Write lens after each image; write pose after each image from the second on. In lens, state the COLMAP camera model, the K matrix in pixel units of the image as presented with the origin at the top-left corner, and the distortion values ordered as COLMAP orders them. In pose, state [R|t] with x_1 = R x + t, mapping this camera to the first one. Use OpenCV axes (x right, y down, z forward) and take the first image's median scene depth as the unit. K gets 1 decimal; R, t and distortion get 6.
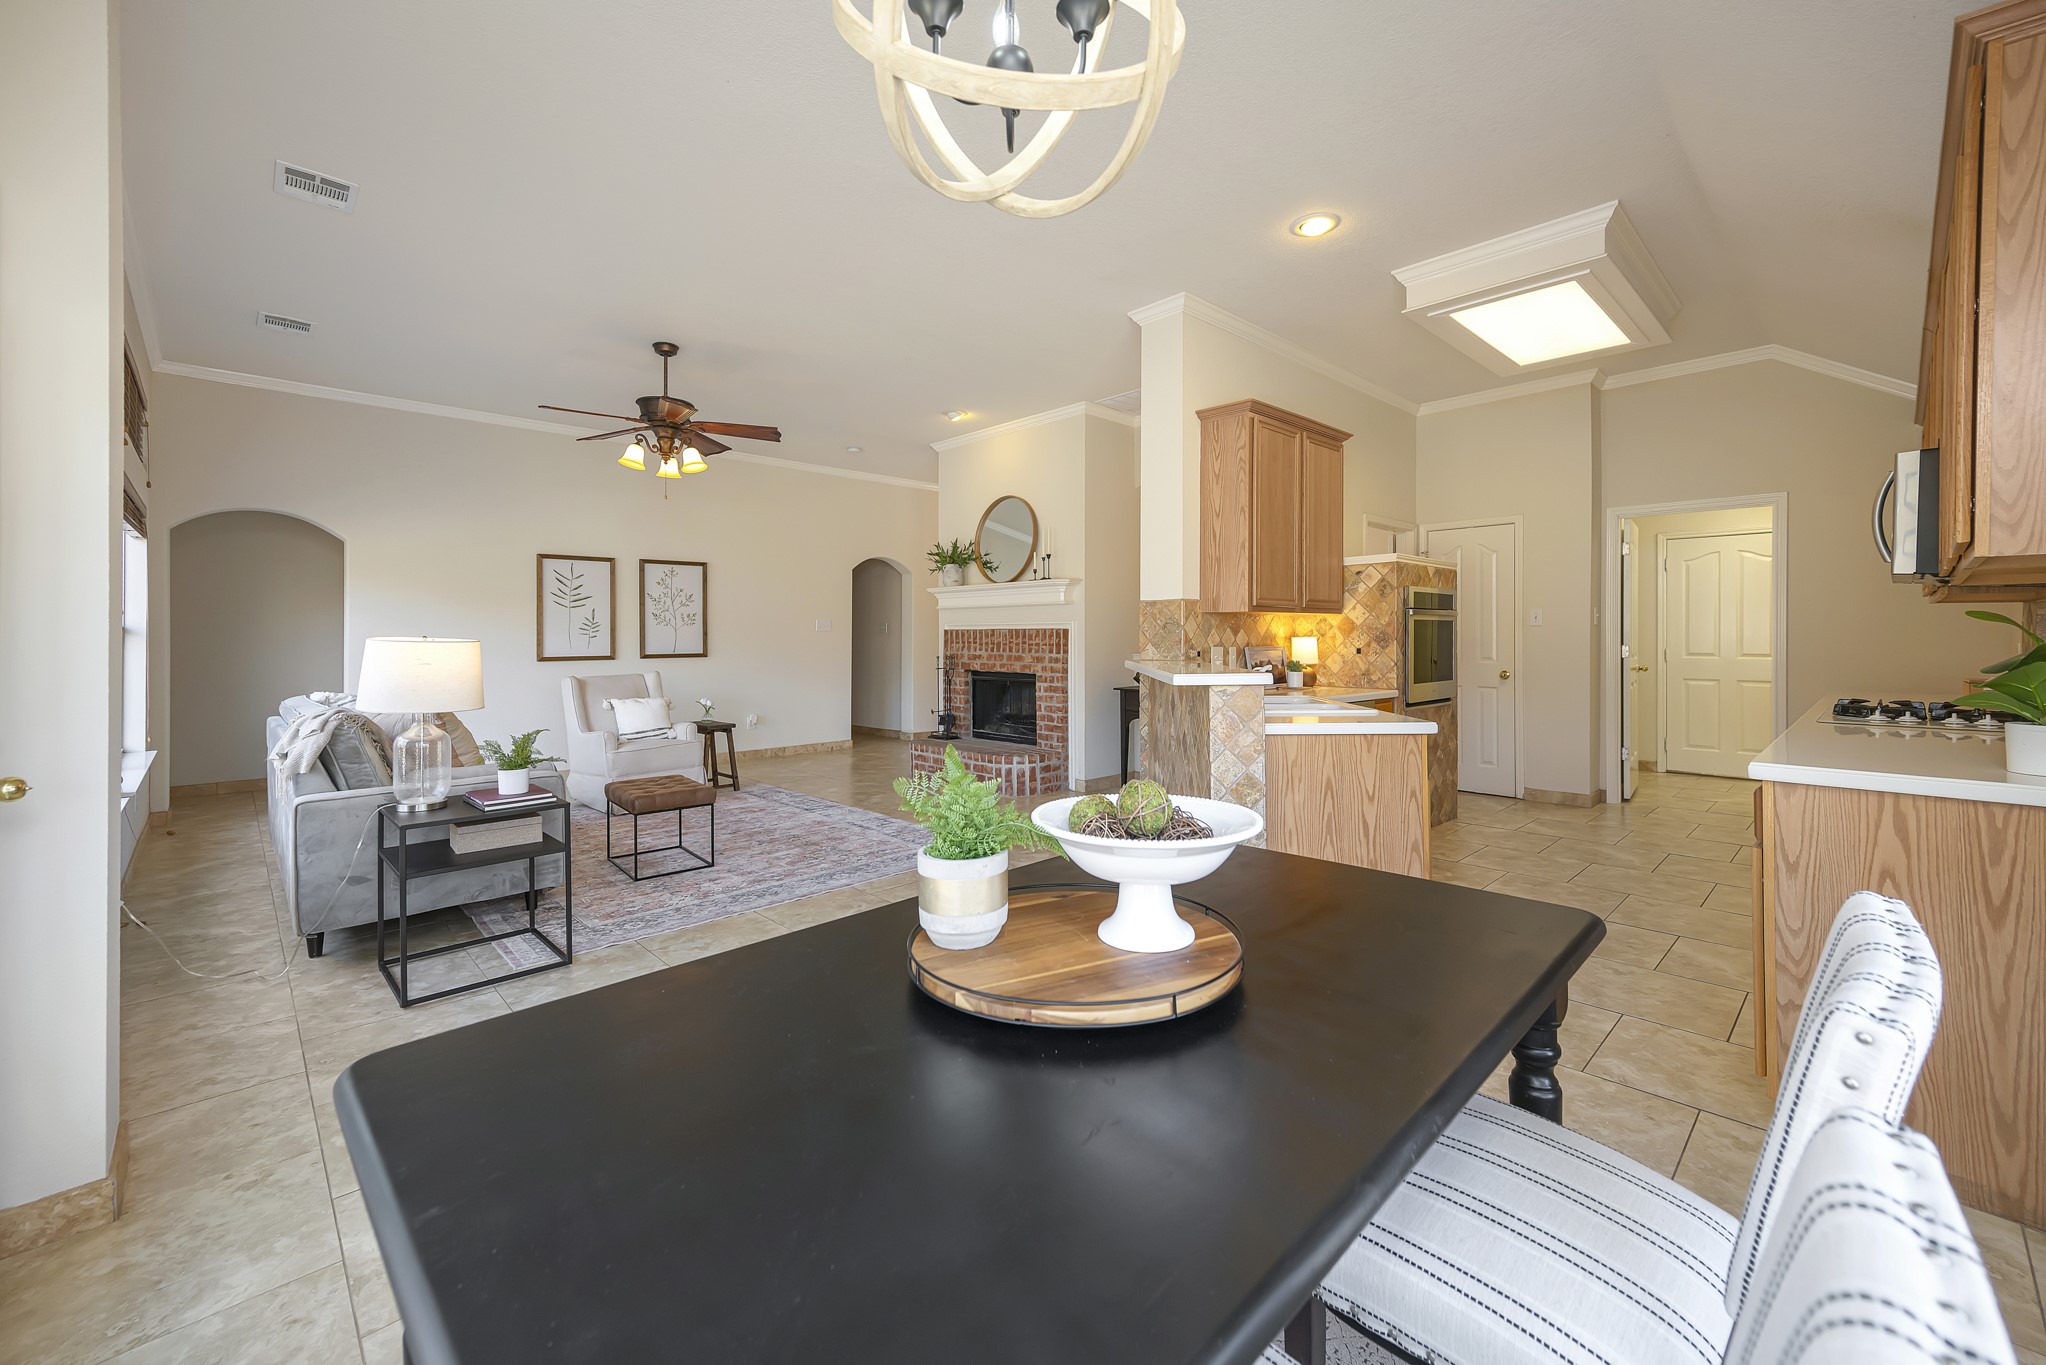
lens RADIAL K [[824.9, 0, 1016.9], [0, 824.9, 638.2], [0, 0, 1]] dist [-0.001185, 0.000771]
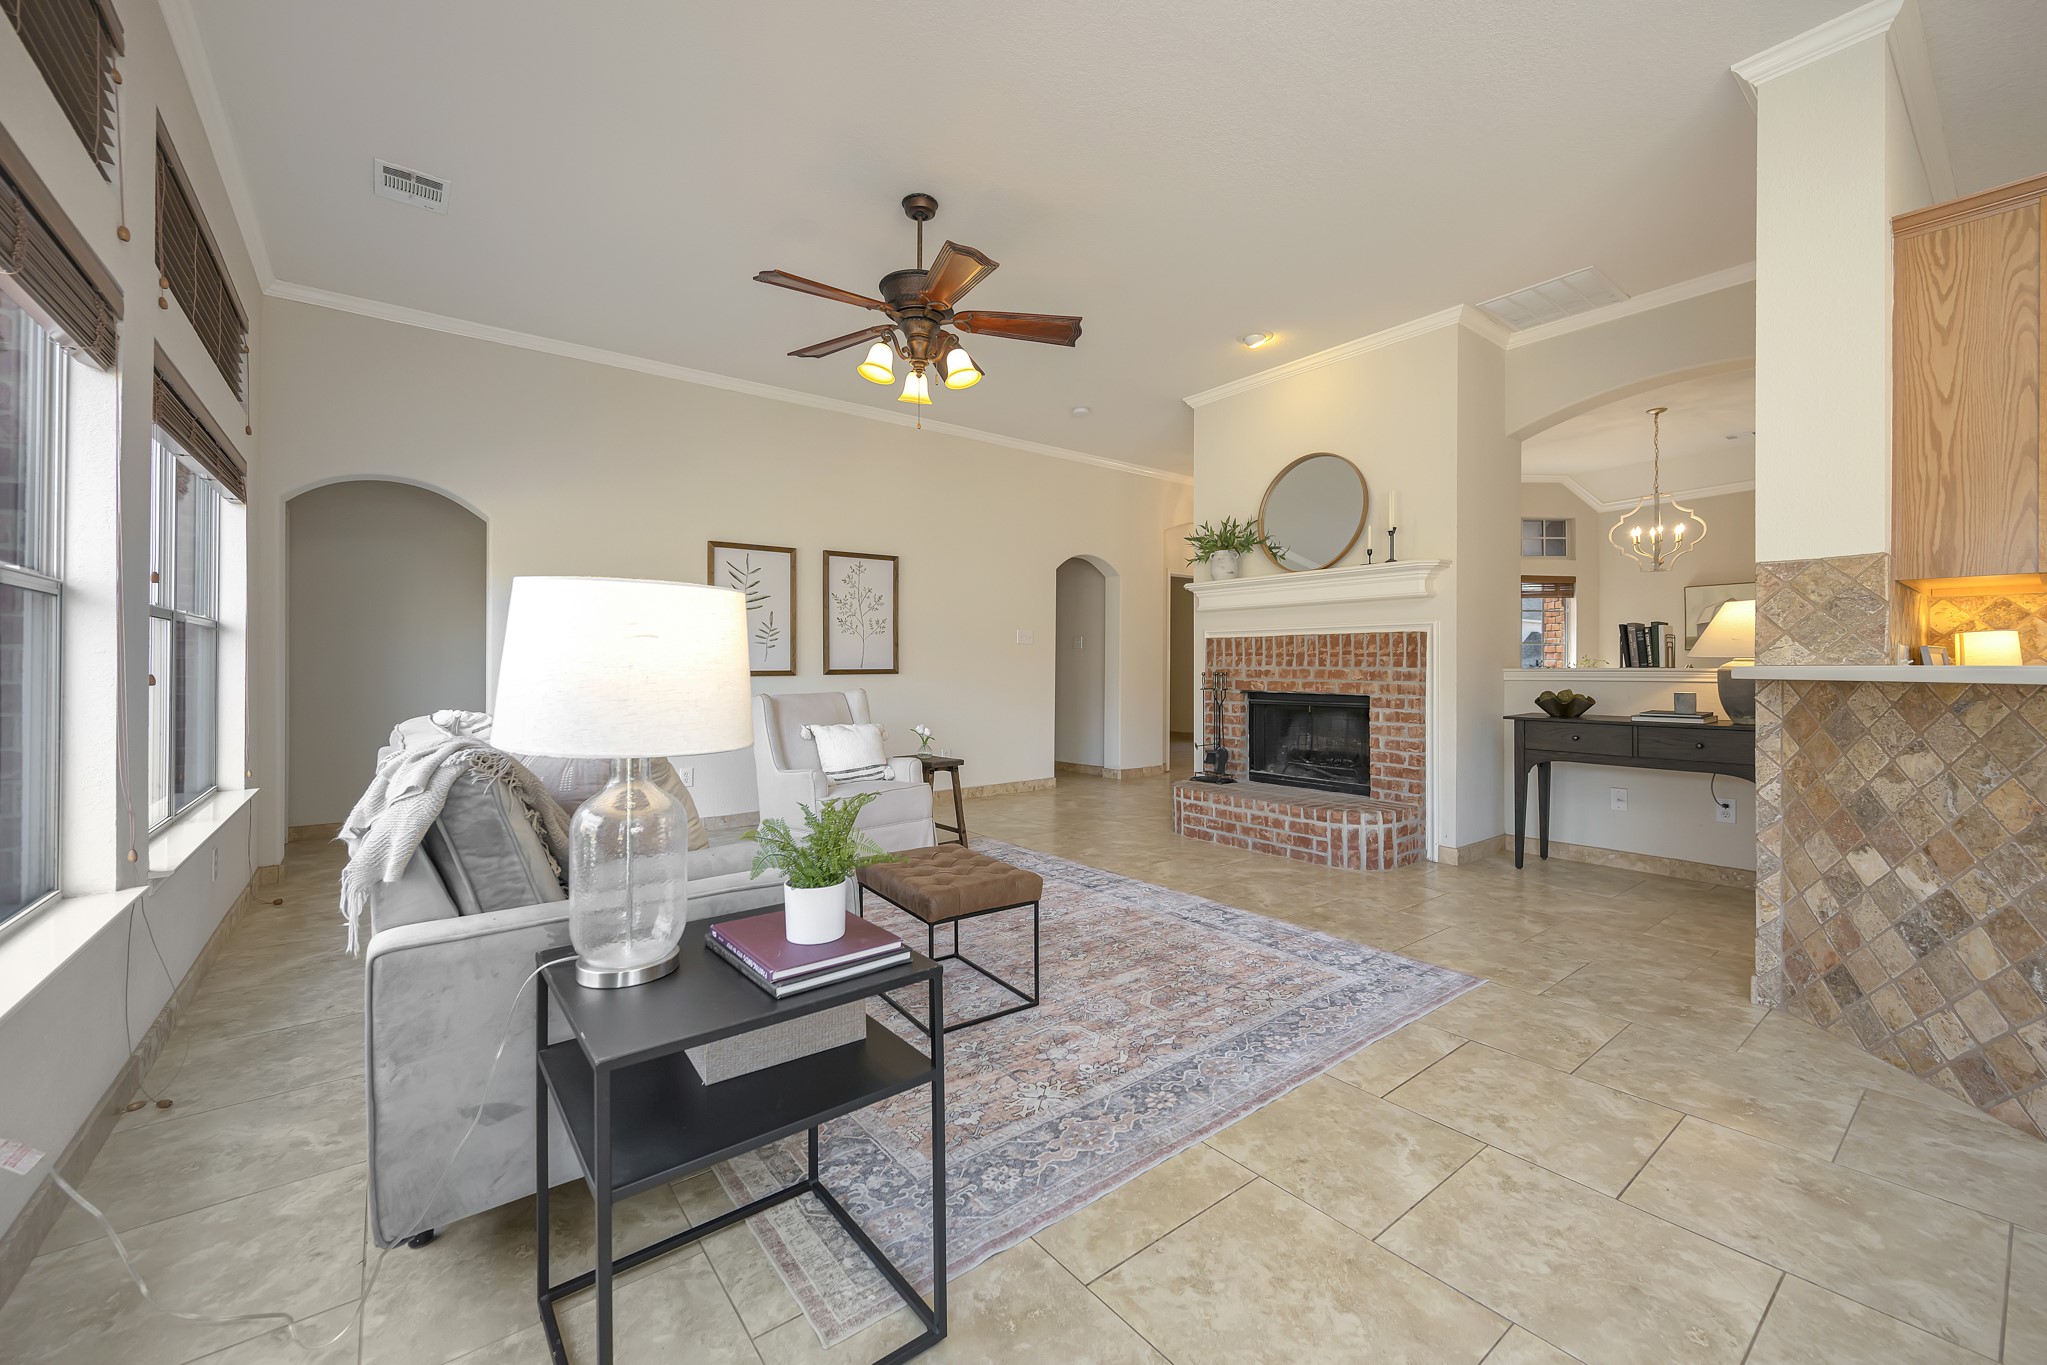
lens RADIAL K [[825.3, 0, 1002.0], [0, 825.3, 663.7], [0, 0, 1]] dist [-0.001185, 0.000771]
pose [[0.991464, 0.001579, -0.130369, -0.269728], [-0.001996, 0.999993, -0.003066, 0.024576], [0.130363, 0.003300, 0.991461, 0.339594]]
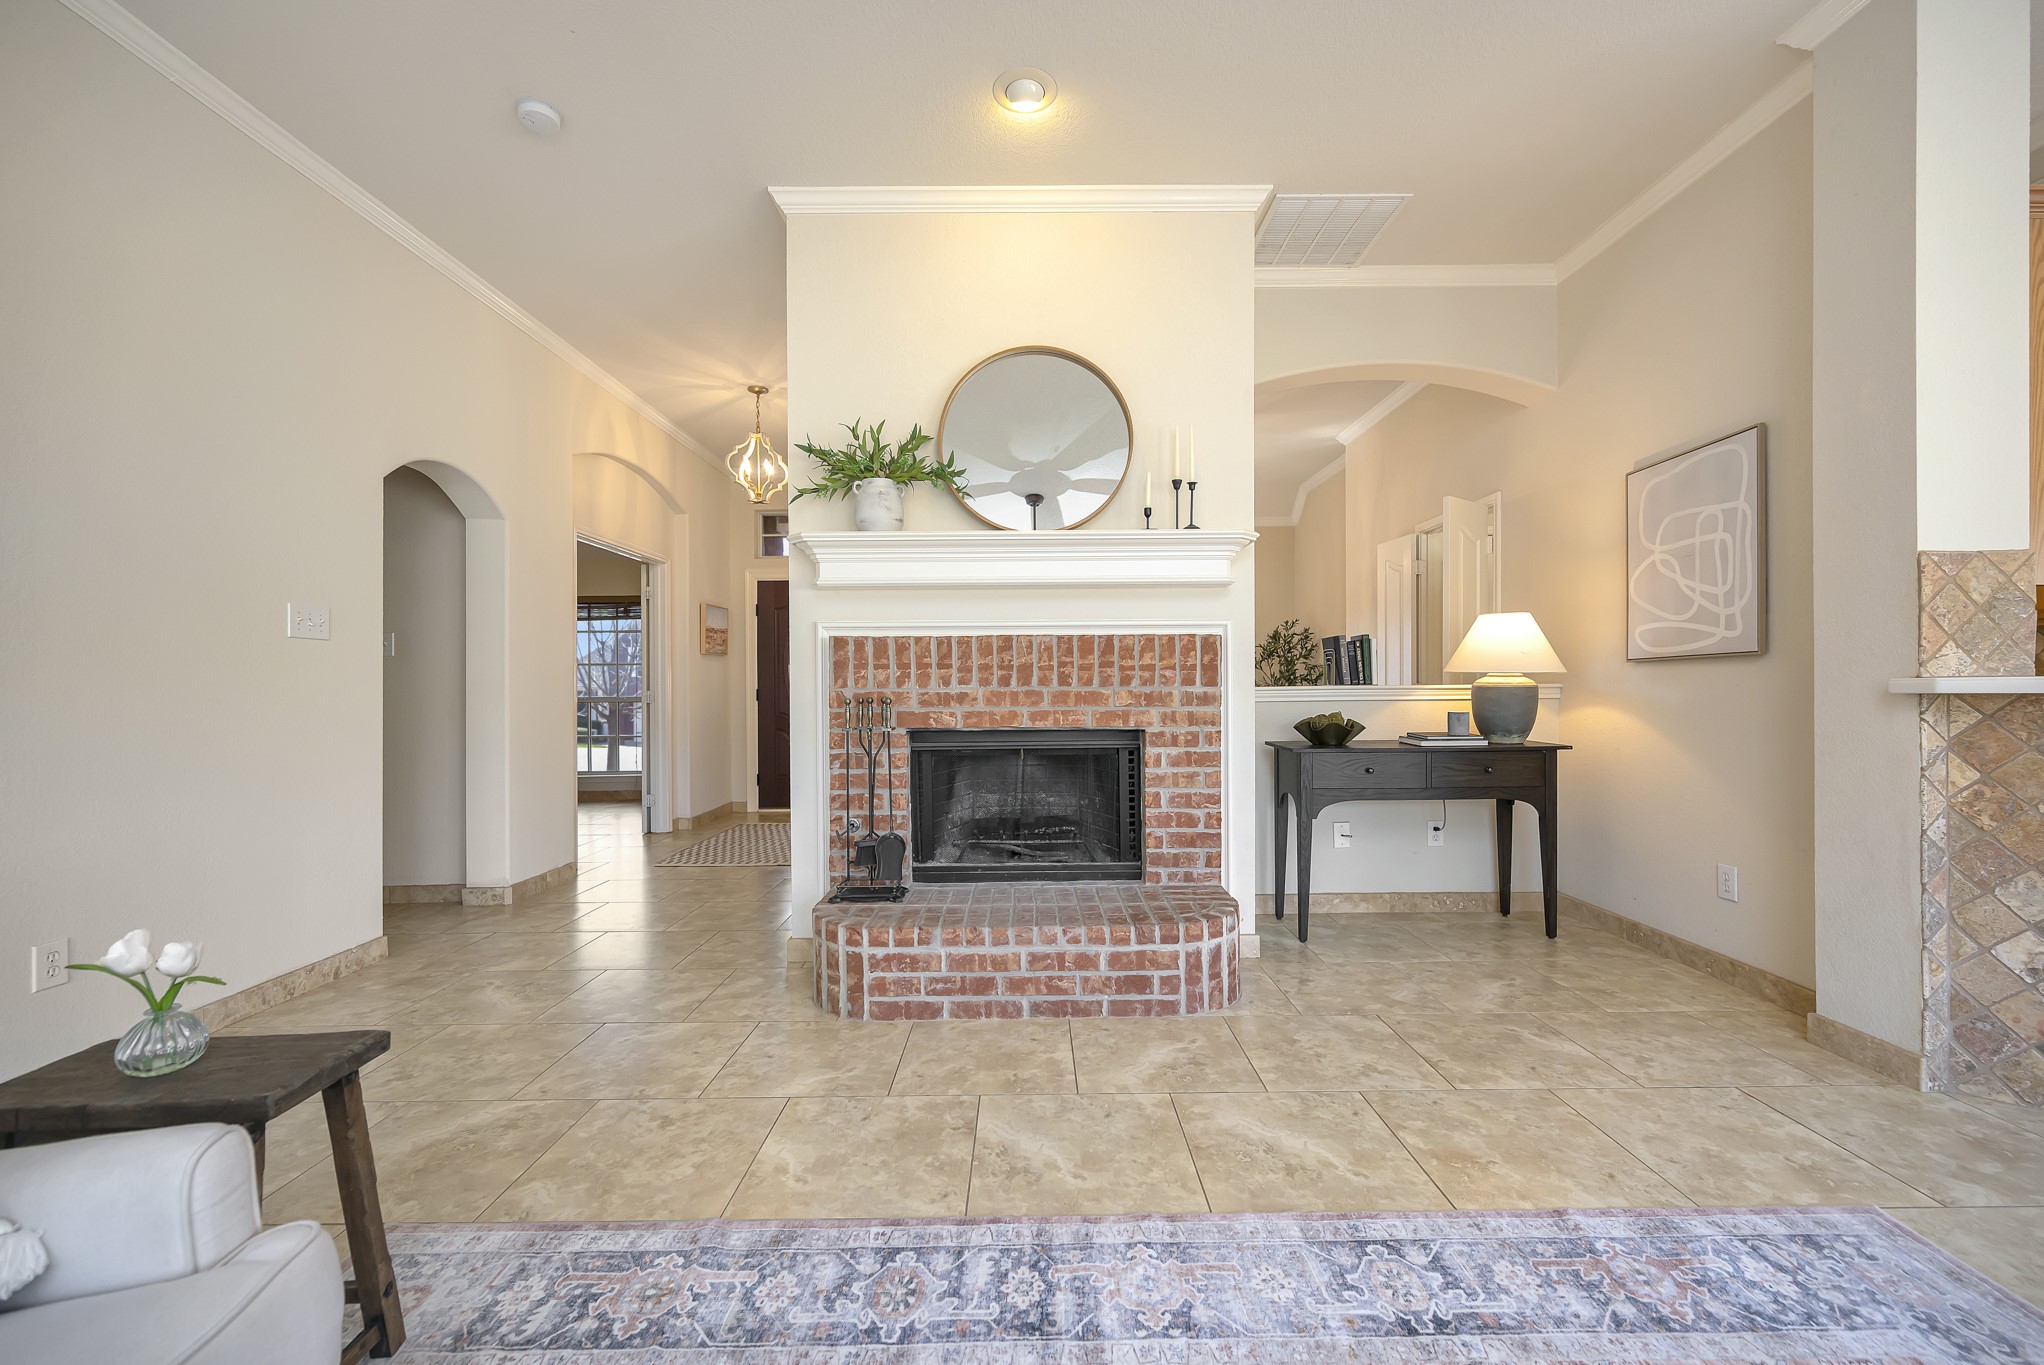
lens RADIAL K [[824.0, 0, 1035.7], [0, 824.0, 689.2], [0, 0, 1]] dist [-0.001185, 0.000771]
pose [[0.685995, -0.004005, 0.727596, -0.493867], [0.006672, 0.999977, -0.000786, 0.026854], [-0.727576, 0.005393, 0.686006, 0.975119]]
